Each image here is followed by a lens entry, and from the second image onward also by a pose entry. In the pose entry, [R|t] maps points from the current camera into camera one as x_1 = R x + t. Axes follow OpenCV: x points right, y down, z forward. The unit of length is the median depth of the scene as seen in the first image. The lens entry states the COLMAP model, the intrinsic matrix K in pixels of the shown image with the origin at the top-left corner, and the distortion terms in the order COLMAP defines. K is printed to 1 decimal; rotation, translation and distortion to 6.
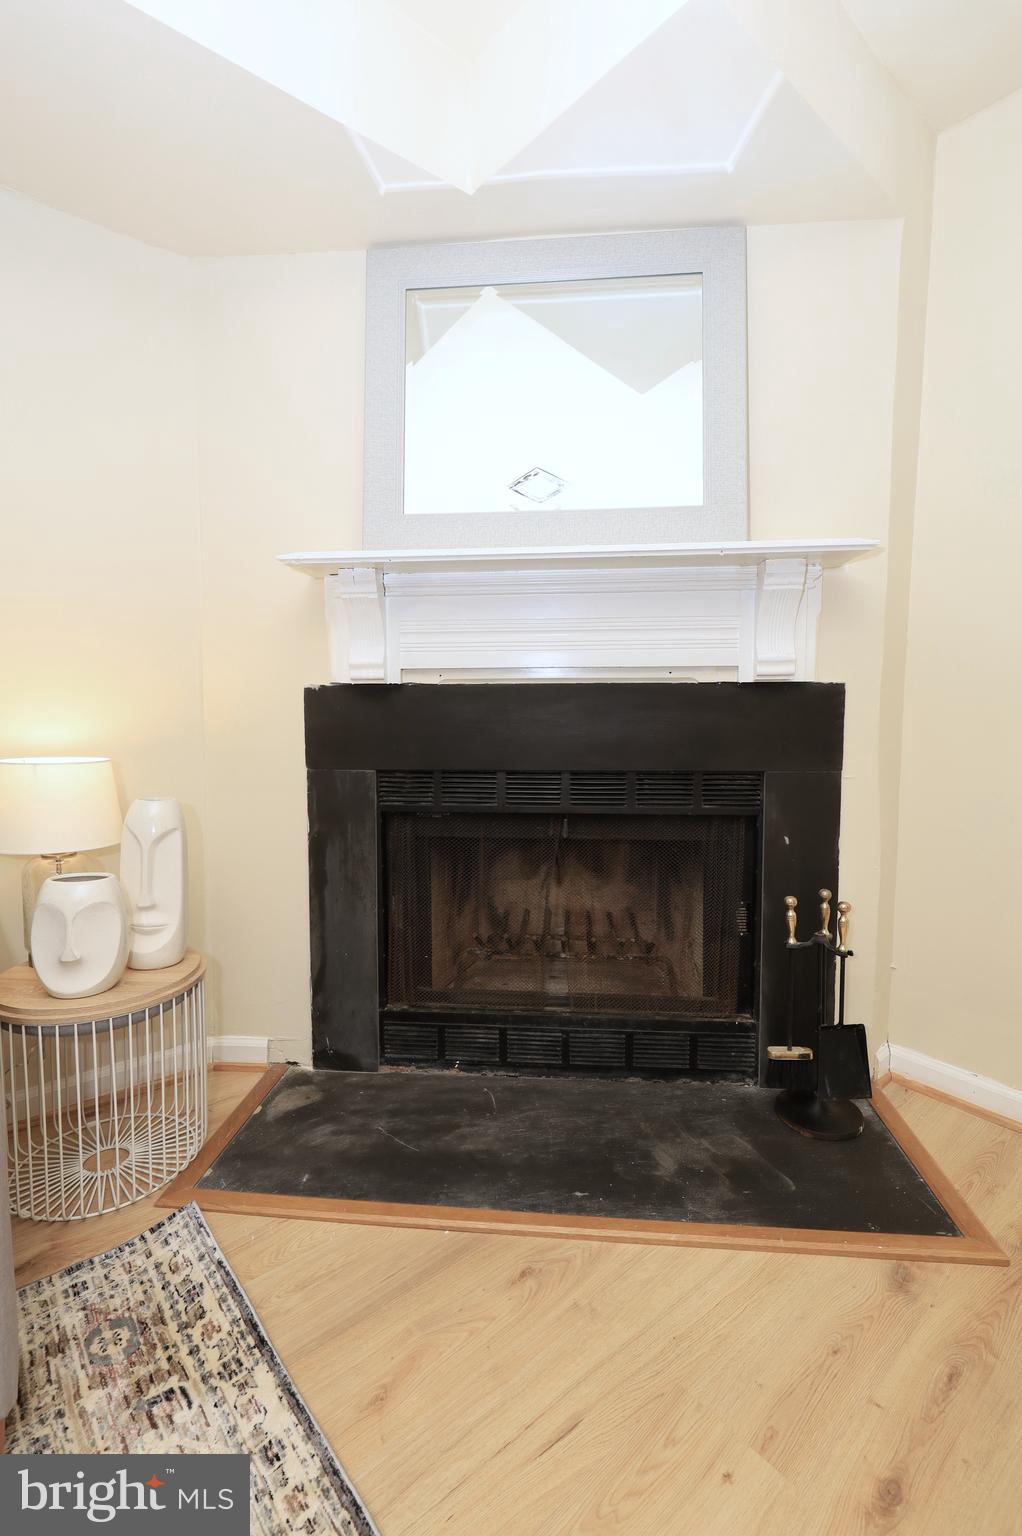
lens RADIAL K [[699.0, 0, 510.5], [0, 699.0, 756.7], [0, 0, 1]] dist [0.002285, 0.000757]
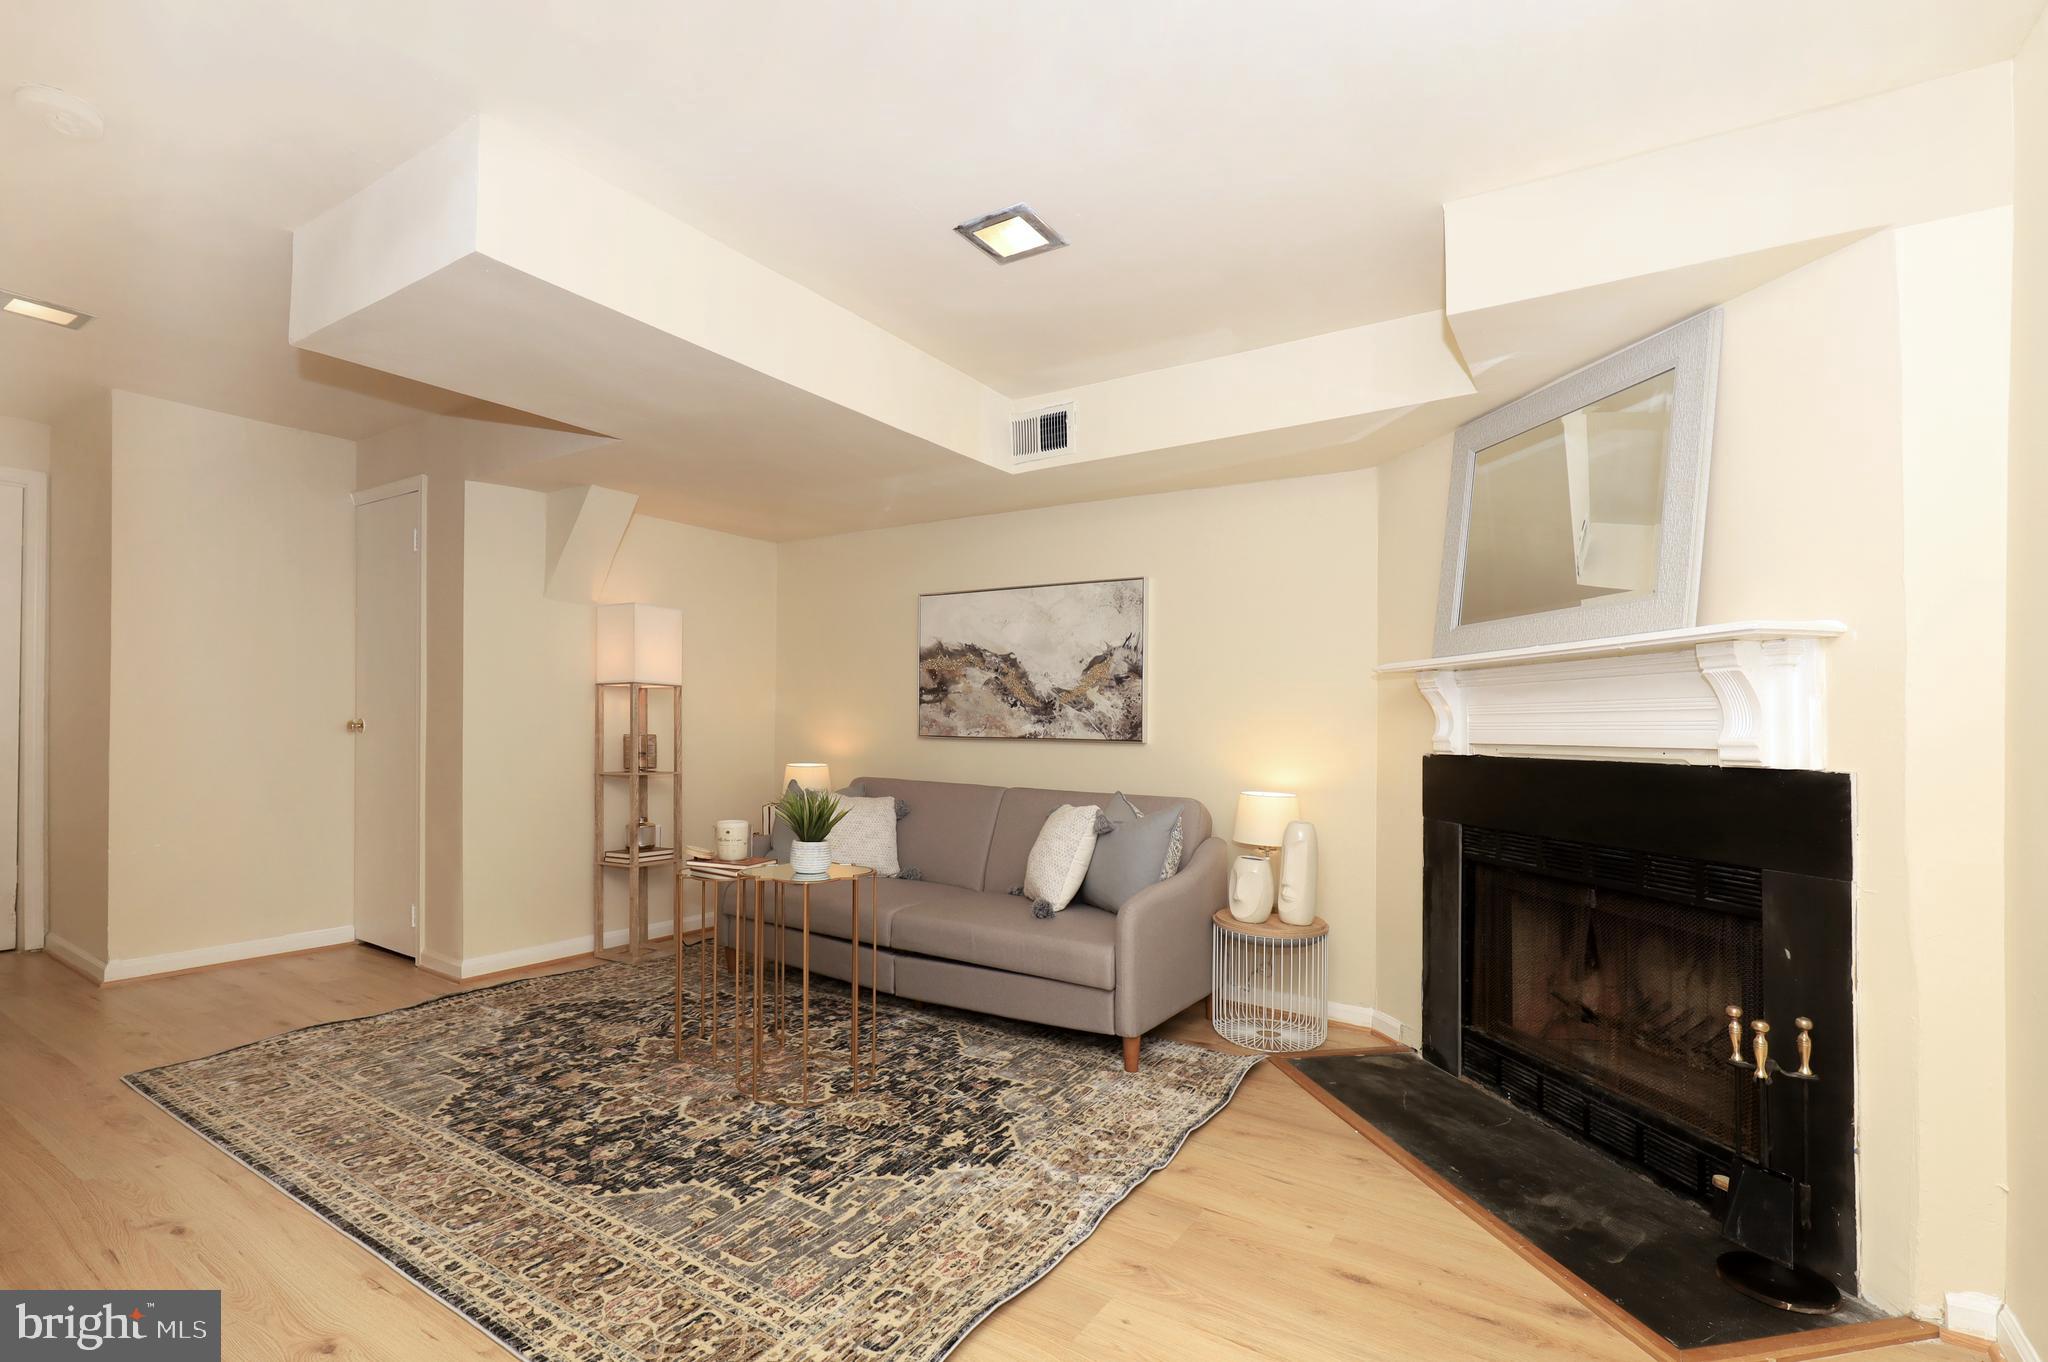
lens RADIAL K [[932.0, 0, 1022.9], [0, 932.0, 698.6], [0, 0, 1]] dist [0.002285, 0.000757]
pose [[0.289126, -0.025190, -0.956960, 1.158411], [-0.084169, 0.995113, -0.051624, -0.050088], [0.953584, 0.095473, 0.285593, -0.231015]]
